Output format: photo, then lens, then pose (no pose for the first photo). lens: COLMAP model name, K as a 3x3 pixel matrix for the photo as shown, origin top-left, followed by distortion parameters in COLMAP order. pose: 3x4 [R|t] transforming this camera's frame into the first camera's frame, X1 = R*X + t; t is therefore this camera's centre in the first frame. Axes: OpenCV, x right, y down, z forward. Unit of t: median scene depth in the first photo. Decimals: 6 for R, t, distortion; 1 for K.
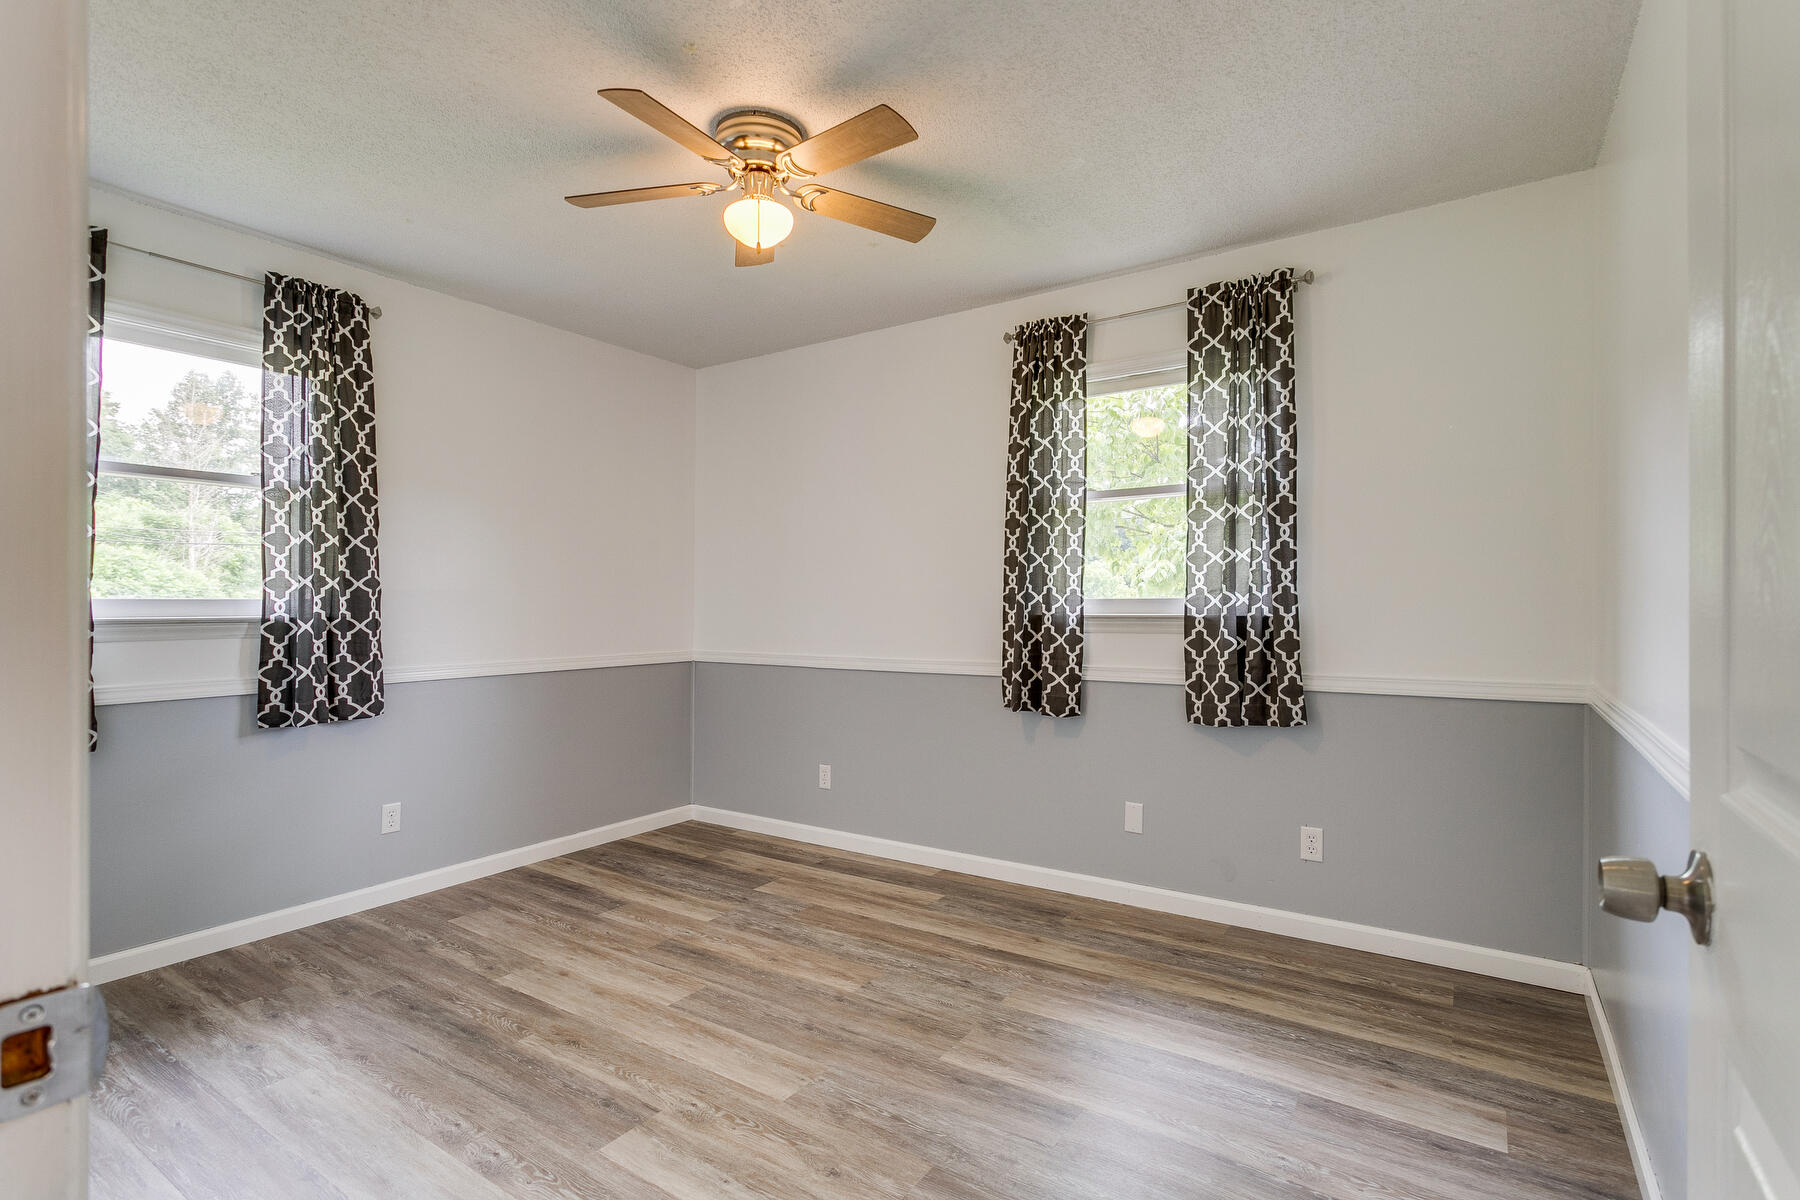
lens RADIAL K [[860.9, 0, 908.0], [0, 860.9, 598.1], [0, 0, 1]] dist [-0.000735, -0.000069]
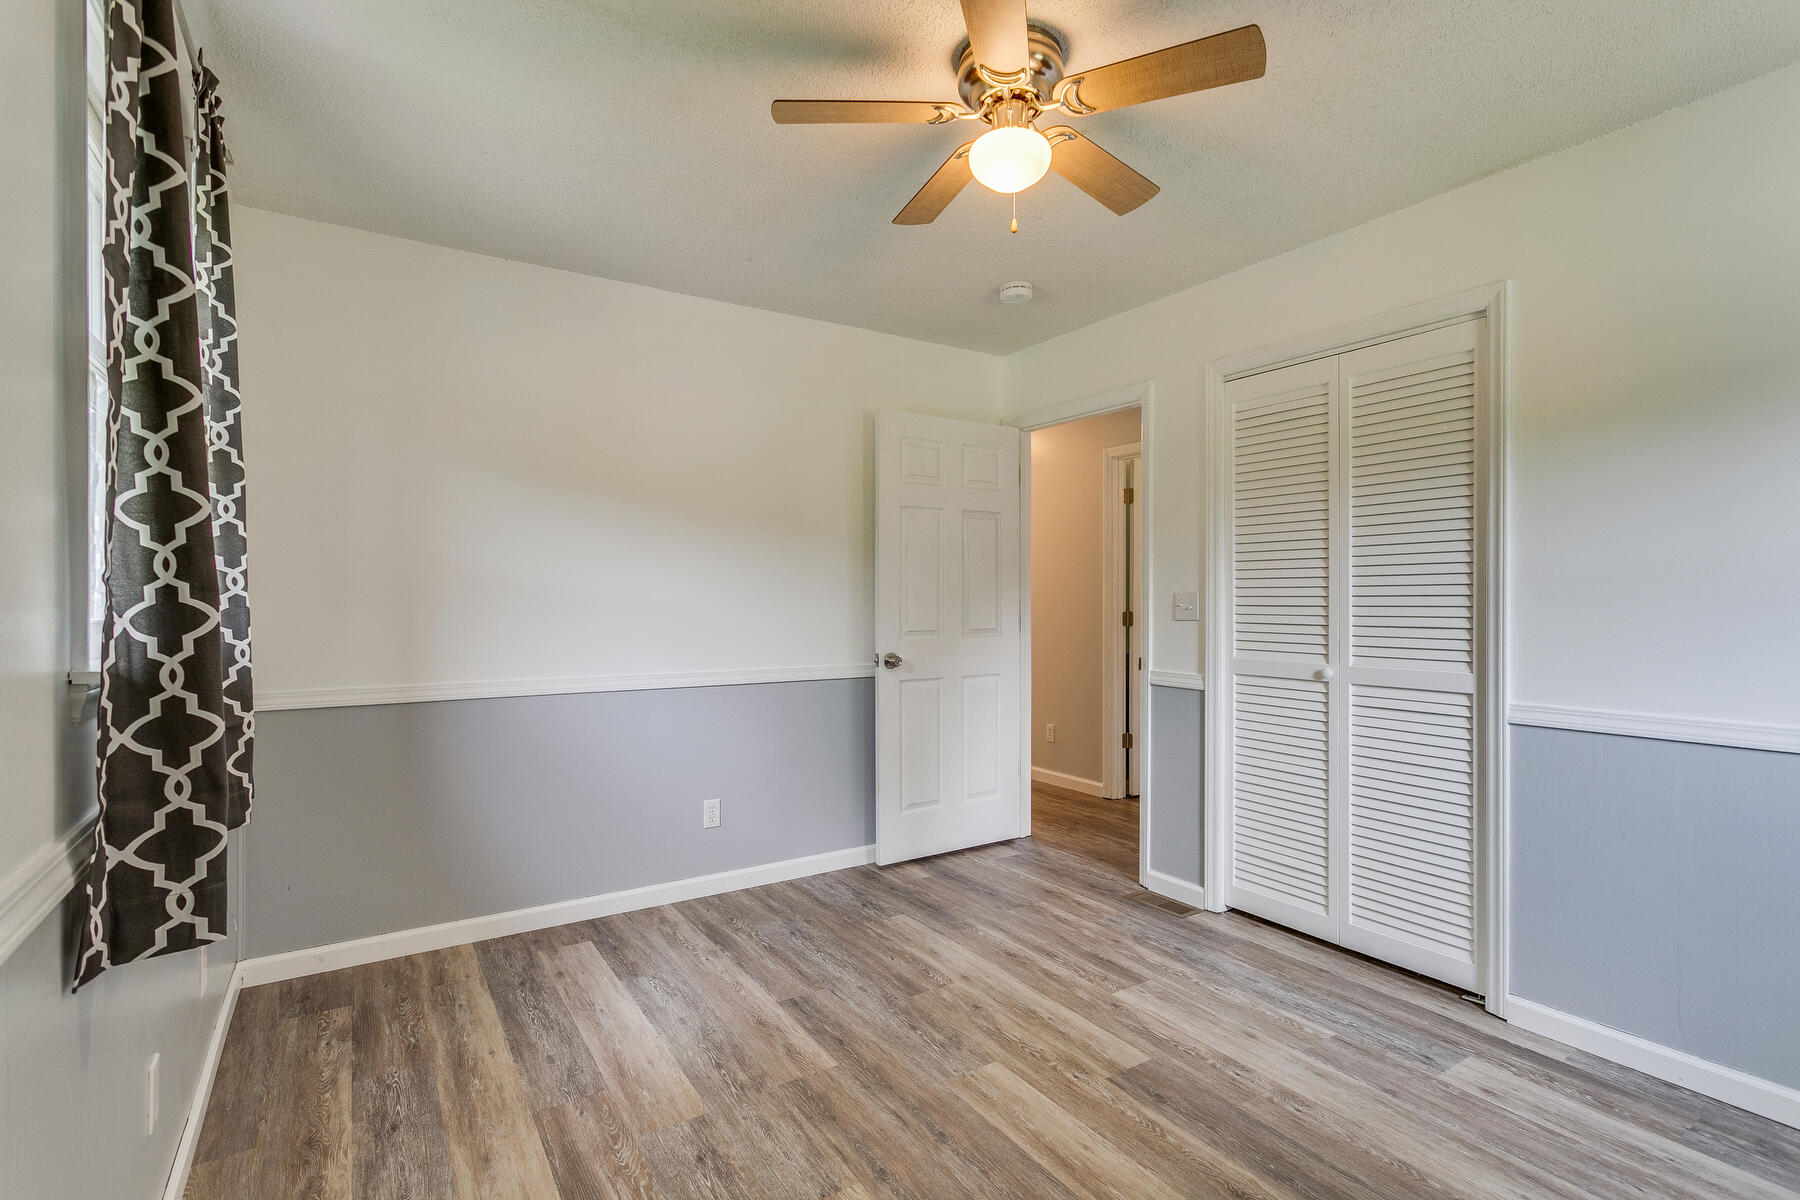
lens RADIAL K [[860.9, 0, 909.3], [0, 860.9, 601.7], [0, 0, 1]] dist [-0.000735, -0.000069]
pose [[-0.921688, 0.002875, 0.387921, -0.439560], [0.002436, 0.999996, -0.001621, -0.009788], [-0.387924, -0.000549, -0.921691, 1.915240]]
